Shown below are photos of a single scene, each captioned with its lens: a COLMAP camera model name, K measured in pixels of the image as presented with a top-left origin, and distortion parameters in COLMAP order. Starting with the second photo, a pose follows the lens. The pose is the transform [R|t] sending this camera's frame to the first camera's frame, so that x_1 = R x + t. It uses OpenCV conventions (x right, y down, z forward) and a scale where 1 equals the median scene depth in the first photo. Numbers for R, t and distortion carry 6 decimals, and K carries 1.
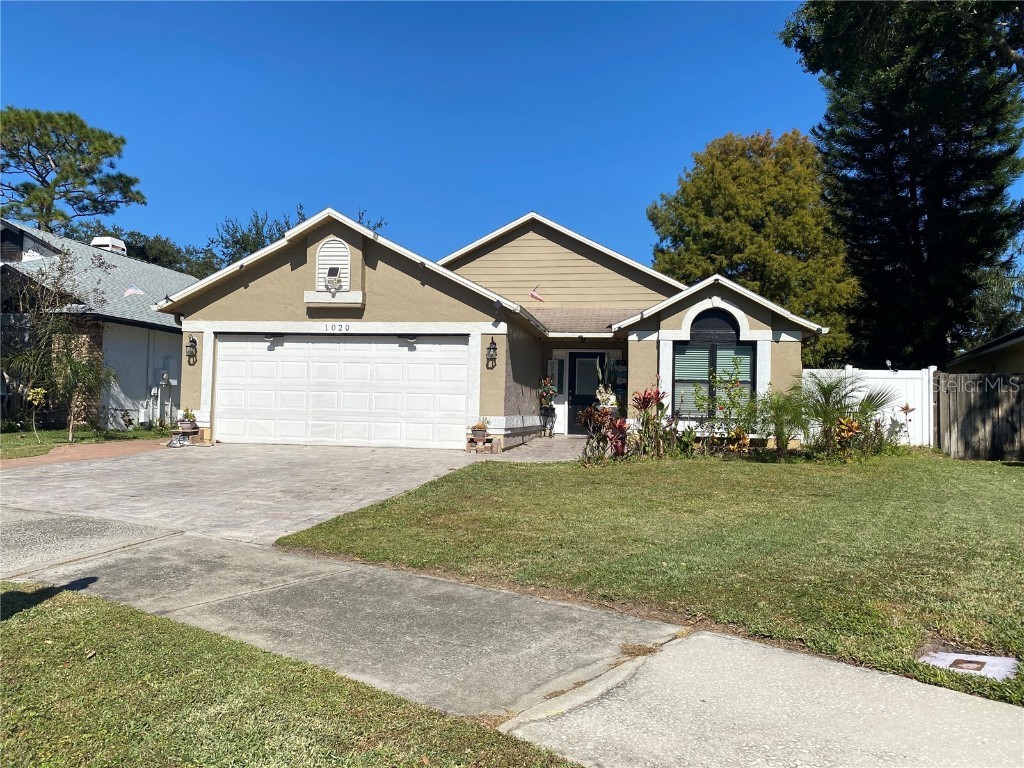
lens RADIAL K [[784.0, 0, 511.4], [0, 784.0, 376.4], [0, 0, 1]] dist [0.065038, -0.091847]
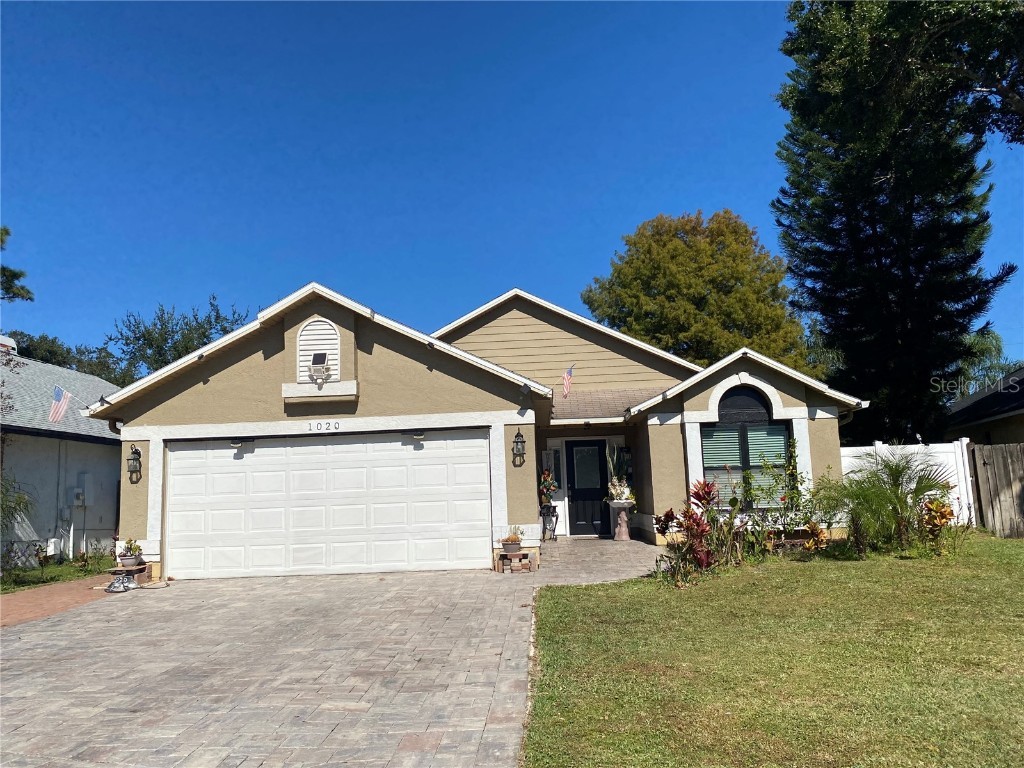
lens RADIAL K [[784.0, 0, 512.9], [0, 784.0, 386.4], [0, 0, 1]] dist [0.065038, -0.091847]
pose [[0.990400, -0.040808, 0.132071, -0.119809], [0.053805, 0.993888, -0.096389, -0.012424], [-0.127330, 0.102570, 0.986543, 0.147903]]
